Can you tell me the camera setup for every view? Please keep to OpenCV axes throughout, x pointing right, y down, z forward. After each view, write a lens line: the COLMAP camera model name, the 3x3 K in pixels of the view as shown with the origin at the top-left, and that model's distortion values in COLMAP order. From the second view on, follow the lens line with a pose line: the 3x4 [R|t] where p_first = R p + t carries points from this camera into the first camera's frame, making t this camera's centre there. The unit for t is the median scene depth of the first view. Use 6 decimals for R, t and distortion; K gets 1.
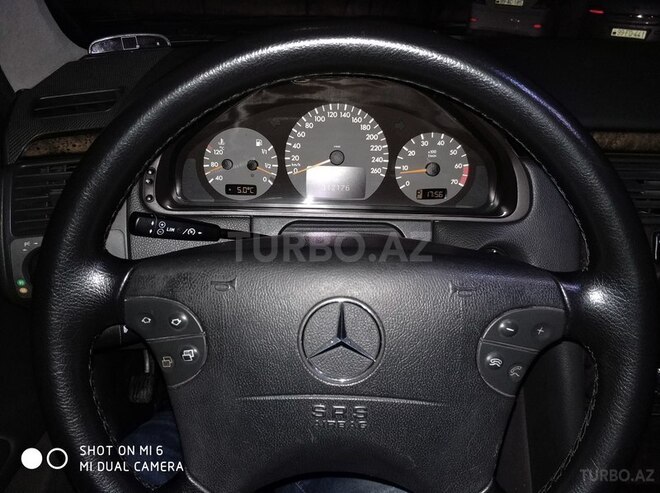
lens RADIAL K [[519.3, 0, 331.8], [0, 519.3, 245.7], [0, 0, 1]] dist [-0.008521, -0.004929]
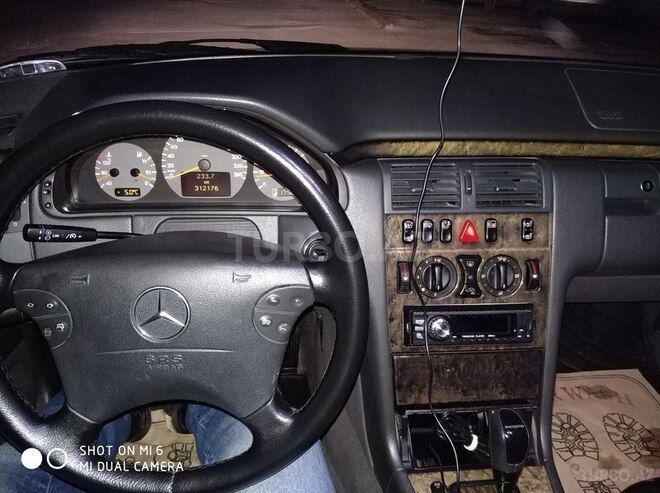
lens RADIAL K [[519.3, 0, 328.5], [0, 519.3, 248.3], [0, 0, 1]] dist [-0.008521, -0.004929]
pose [[0.997105, -0.036503, 0.066695, 0.219761], [0.030998, 0.996168, 0.081786, -0.062111], [-0.069425, -0.079482, 0.994416, -0.283419]]
